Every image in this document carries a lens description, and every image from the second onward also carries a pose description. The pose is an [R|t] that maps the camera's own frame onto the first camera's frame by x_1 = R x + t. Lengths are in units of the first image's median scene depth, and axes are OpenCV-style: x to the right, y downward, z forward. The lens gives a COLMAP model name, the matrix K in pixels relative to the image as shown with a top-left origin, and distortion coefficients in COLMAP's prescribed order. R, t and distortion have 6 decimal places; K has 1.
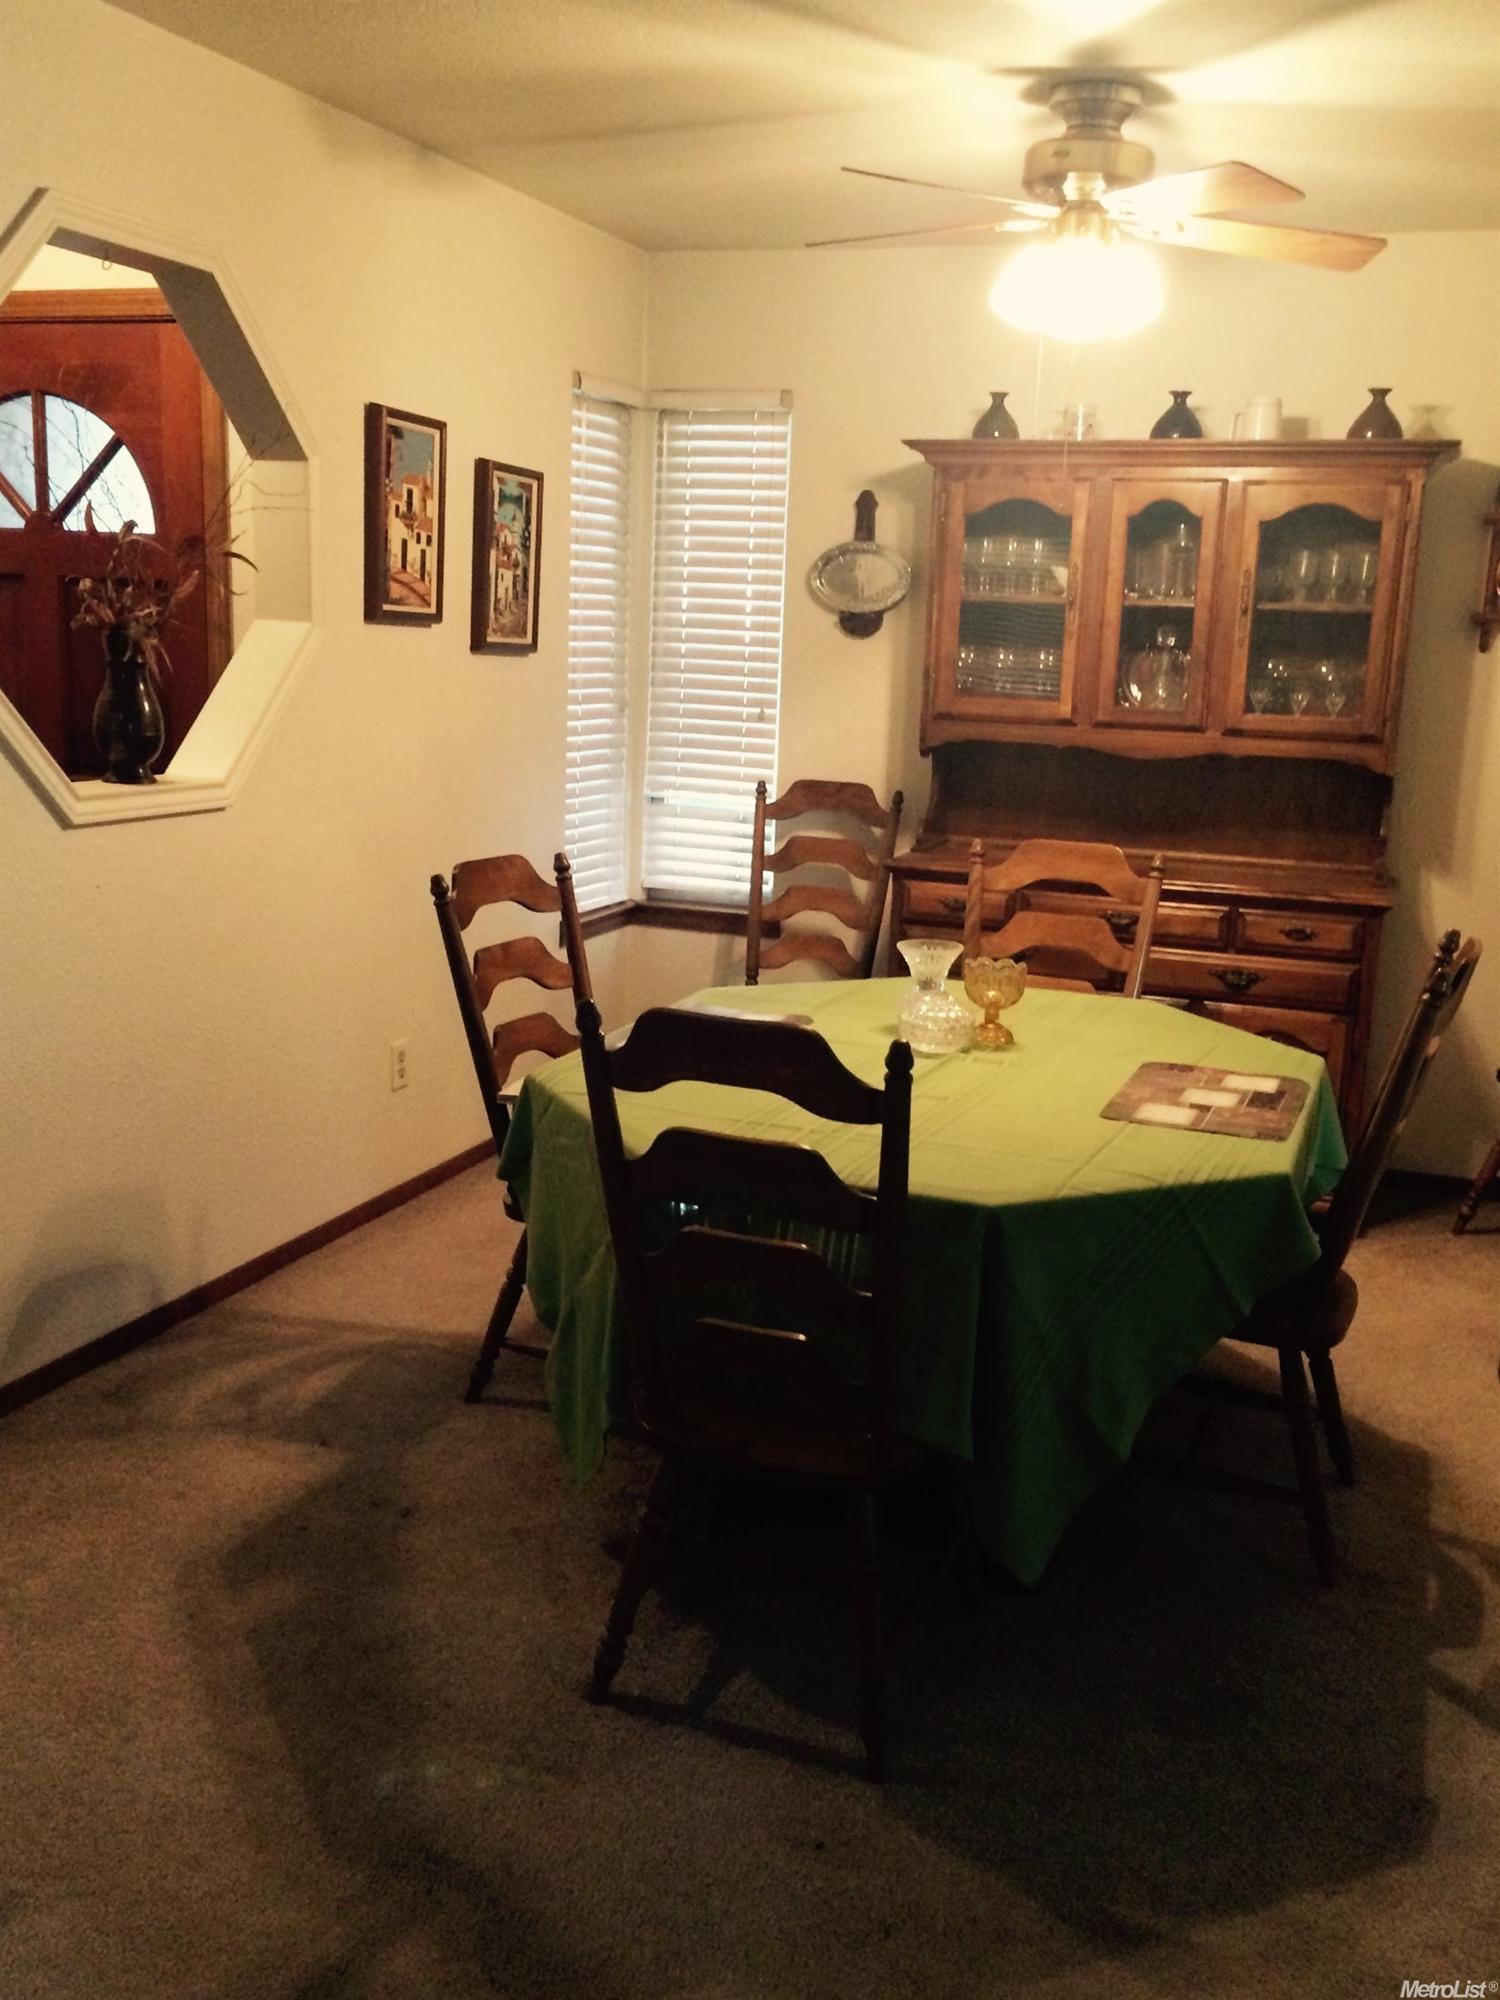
lens RADIAL K [[1760.2, 0, 762.7], [0, 1760.2, 1005.7], [0, 0, 1]] dist [0.038683, -0.003200]
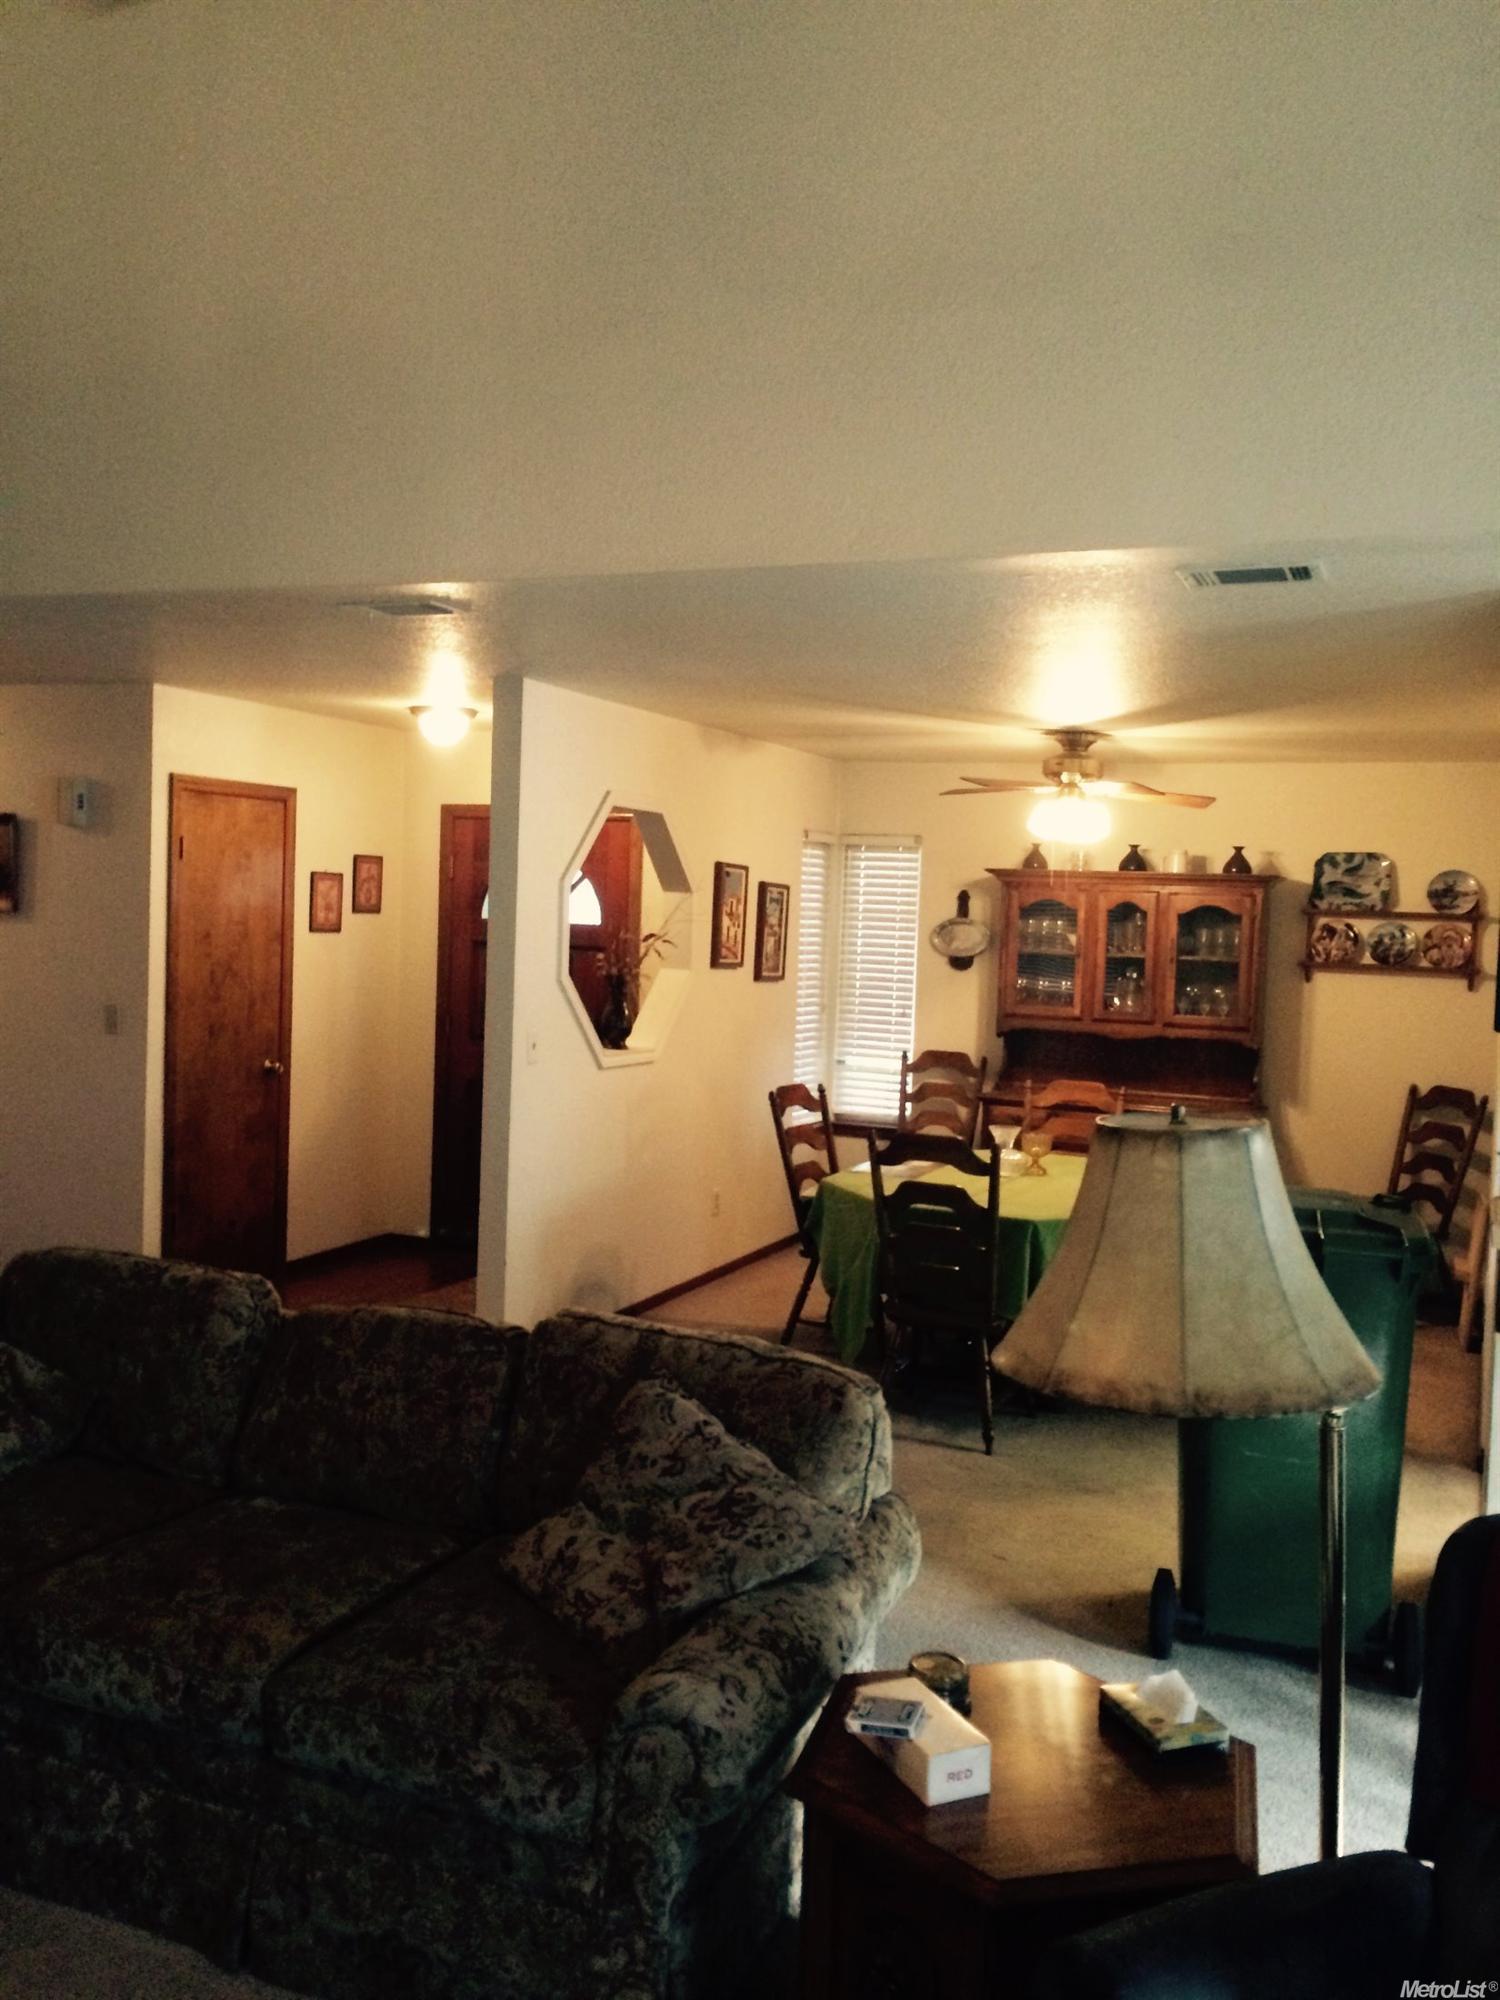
lens RADIAL K [[1760.2, 0, 750.8], [0, 1760.2, 1000.4], [0, 0, 1]] dist [0.038683, -0.003200]
pose [[0.999048, 0.001430, -0.043600, -0.086191], [-0.008462, 0.986832, -0.161527, 0.118327], [0.042795, 0.161742, 0.985905, -0.818471]]
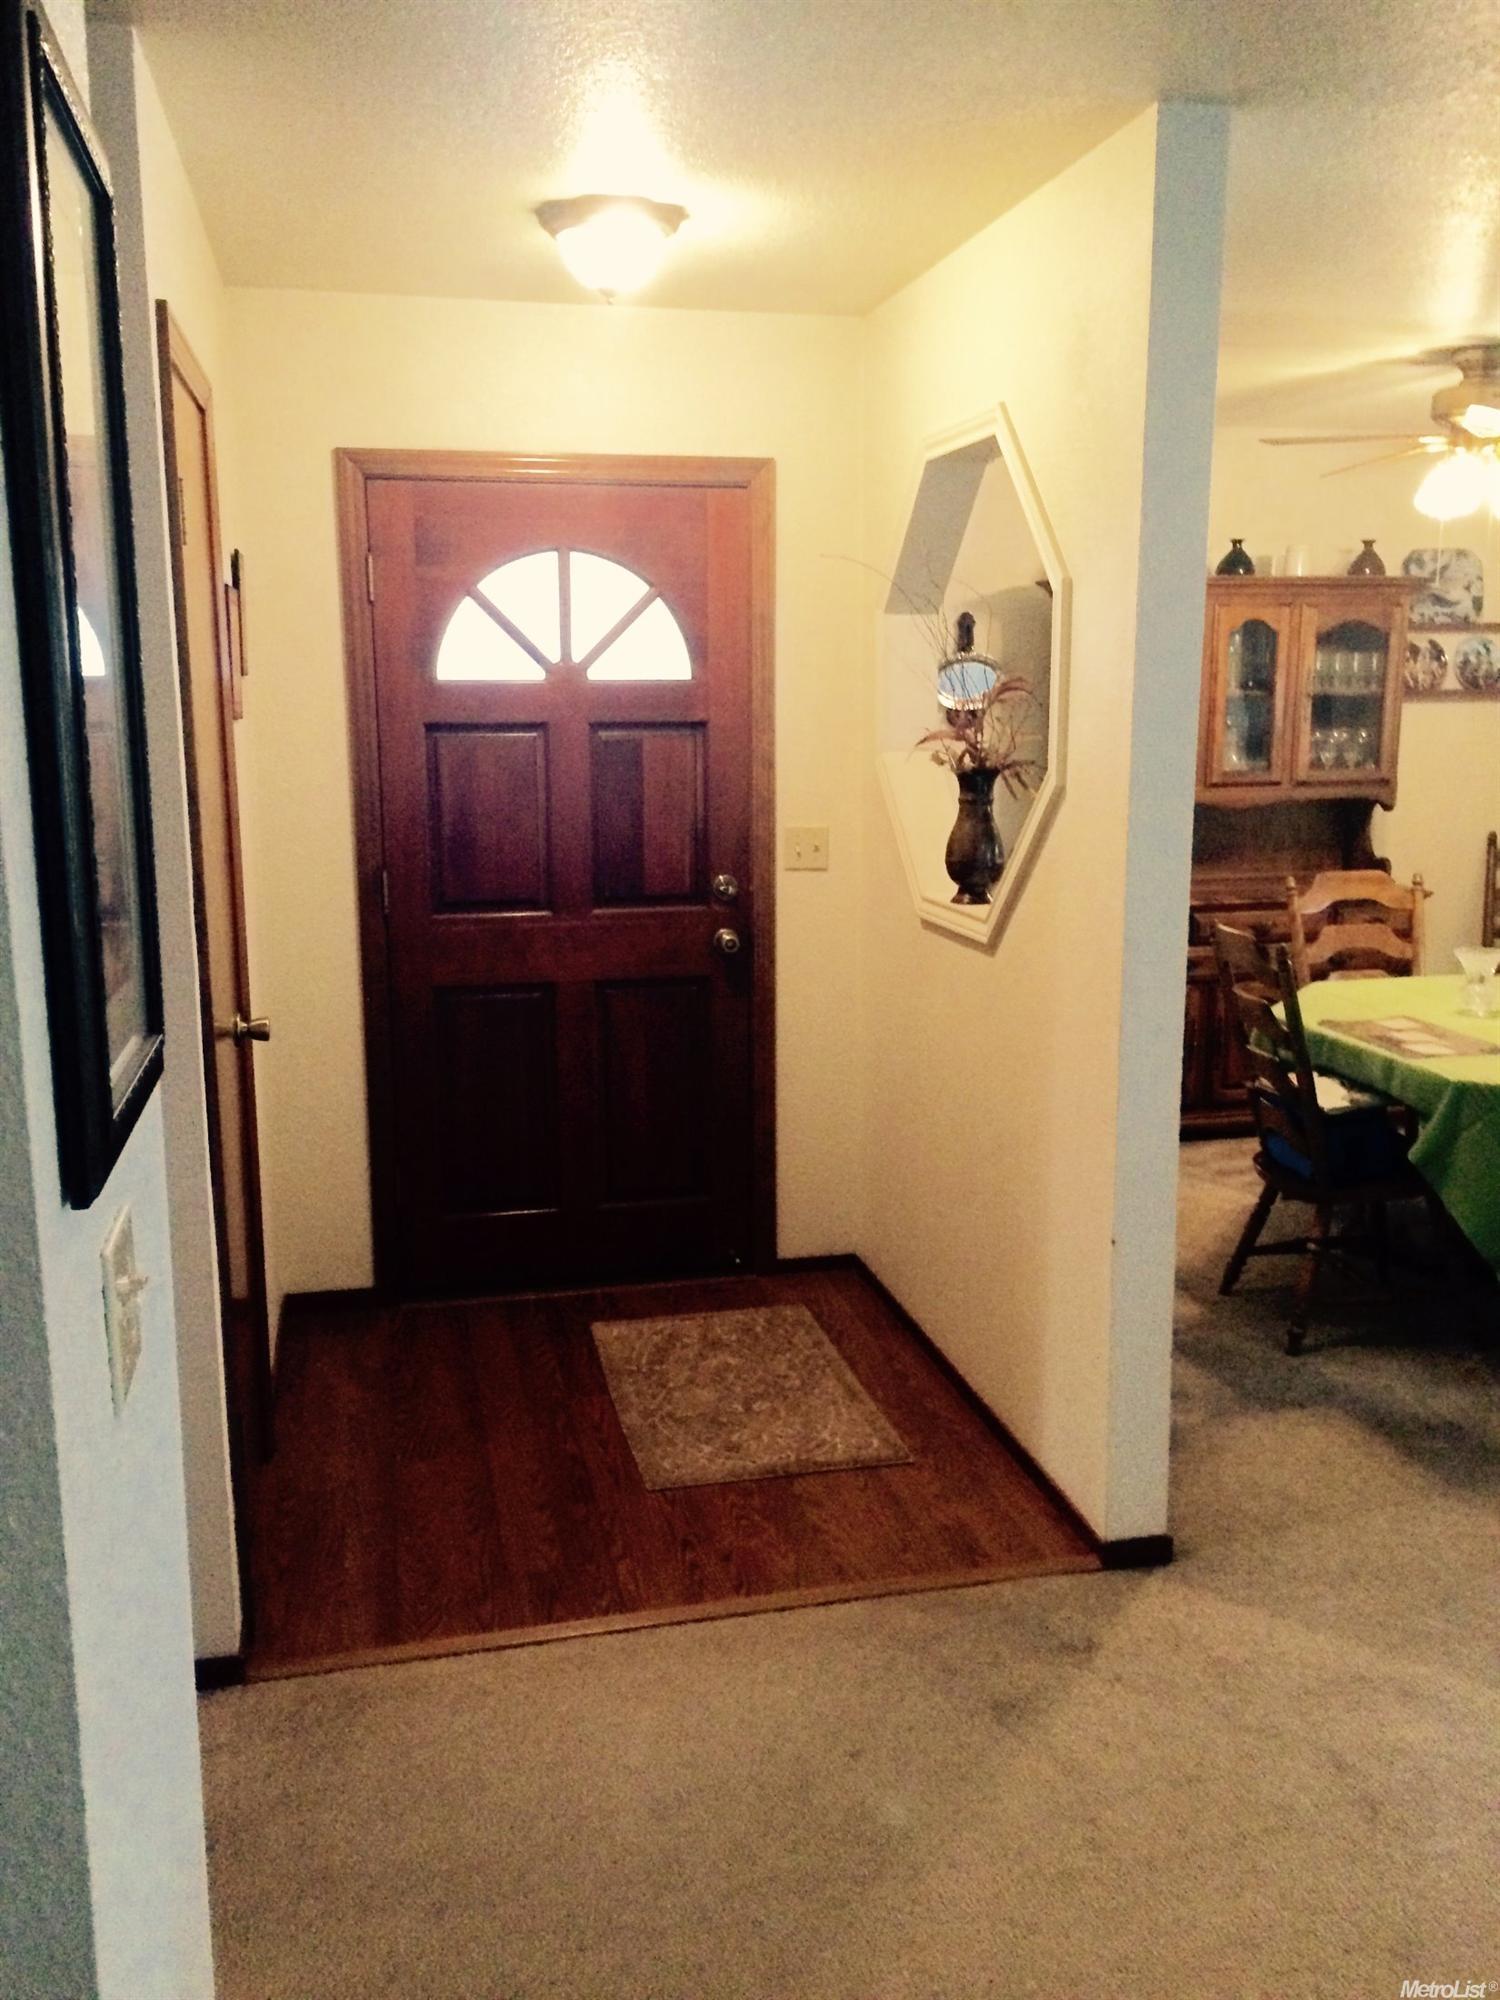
lens RADIAL K [[1760.2, 0, 746.8], [0, 1760.2, 990.3], [0, 0, 1]] dist [0.038683, -0.003200]
pose [[0.809484, -0.144791, 0.569010, -0.891935], [0.164411, 0.986244, 0.017068, -0.091419], [-0.563654, 0.079736, 0.822154, 0.126567]]
